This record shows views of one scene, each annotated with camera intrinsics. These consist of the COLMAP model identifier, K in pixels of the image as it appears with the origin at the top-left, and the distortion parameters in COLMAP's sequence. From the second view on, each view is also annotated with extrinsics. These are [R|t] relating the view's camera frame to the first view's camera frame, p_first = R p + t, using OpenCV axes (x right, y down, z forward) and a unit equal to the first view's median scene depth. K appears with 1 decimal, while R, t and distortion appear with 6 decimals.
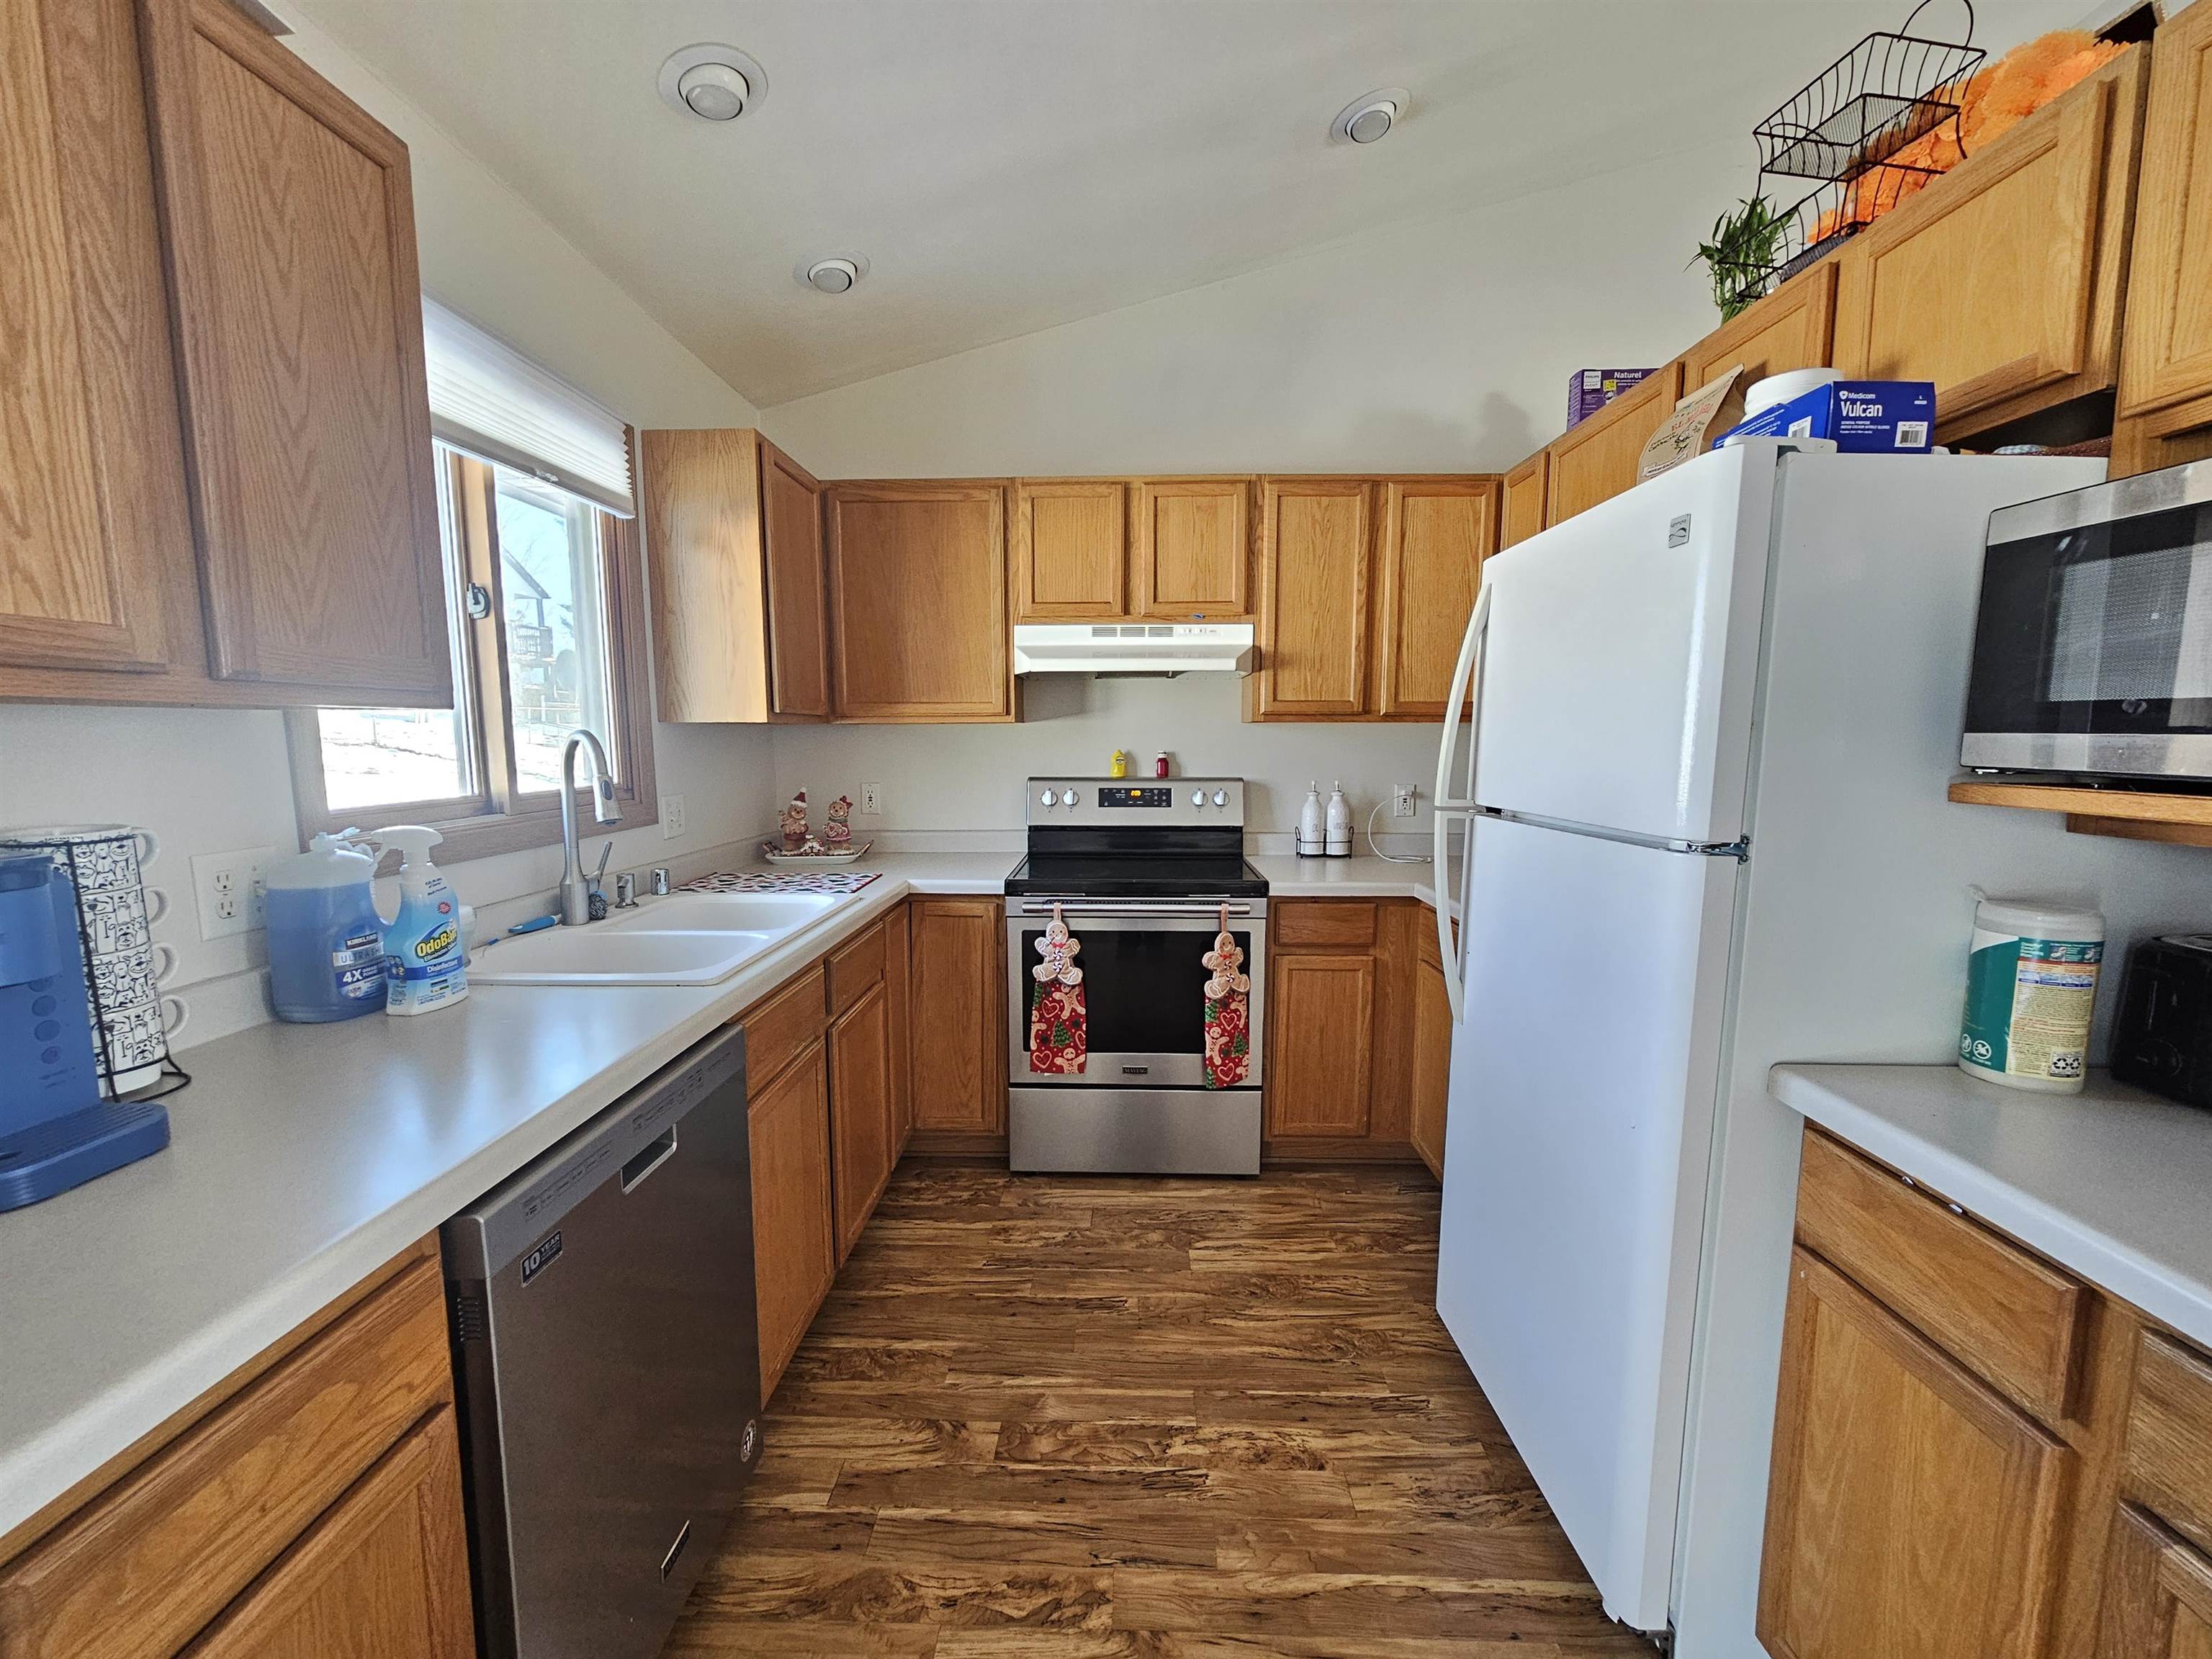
lens RADIAL K [[902.0, 0, 1114.9], [0, 902.0, 834.1], [0, 0, 1]] dist [-0.001648, 0.000025]
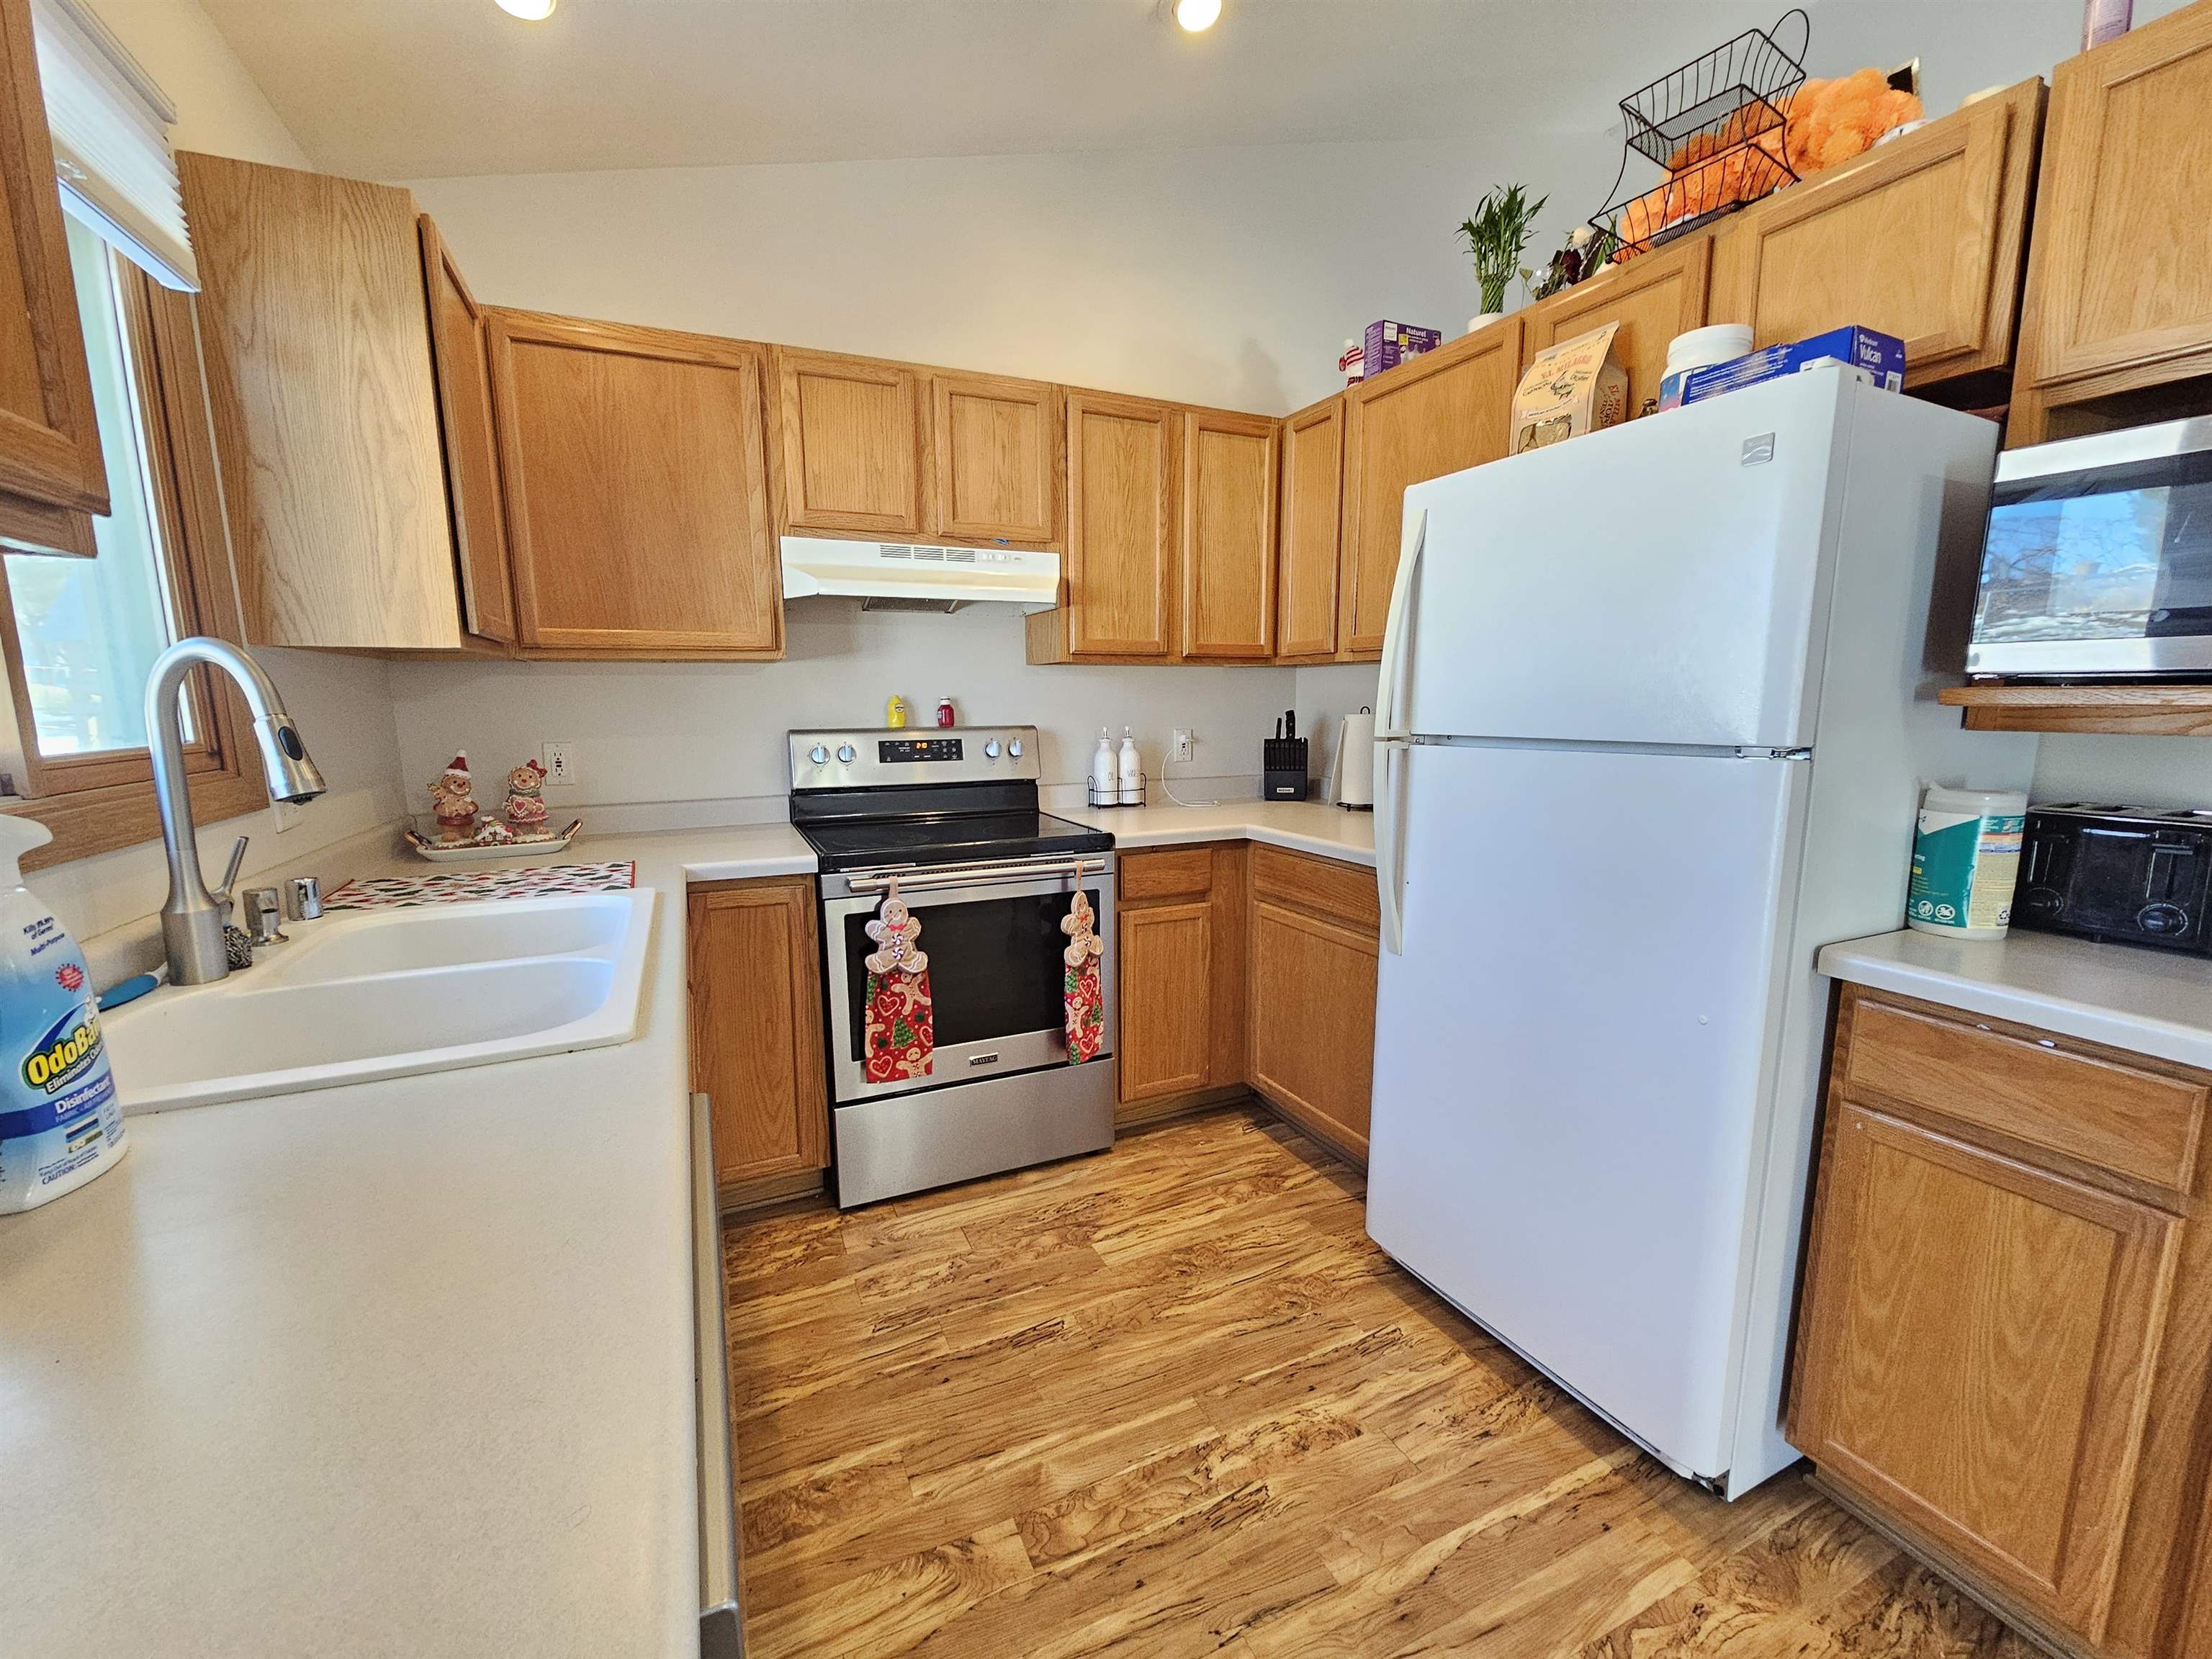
lens RADIAL K [[902.0, 0, 1101.3], [0, 902.0, 833.7], [0, 0, 1]] dist [-0.001648, 0.000025]
pose [[0.899433, -0.070702, 0.431303, -0.307342], [0.053981, 0.997244, 0.050903, 0.006760], [-0.433713, -0.022502, 0.900770, 0.220093]]
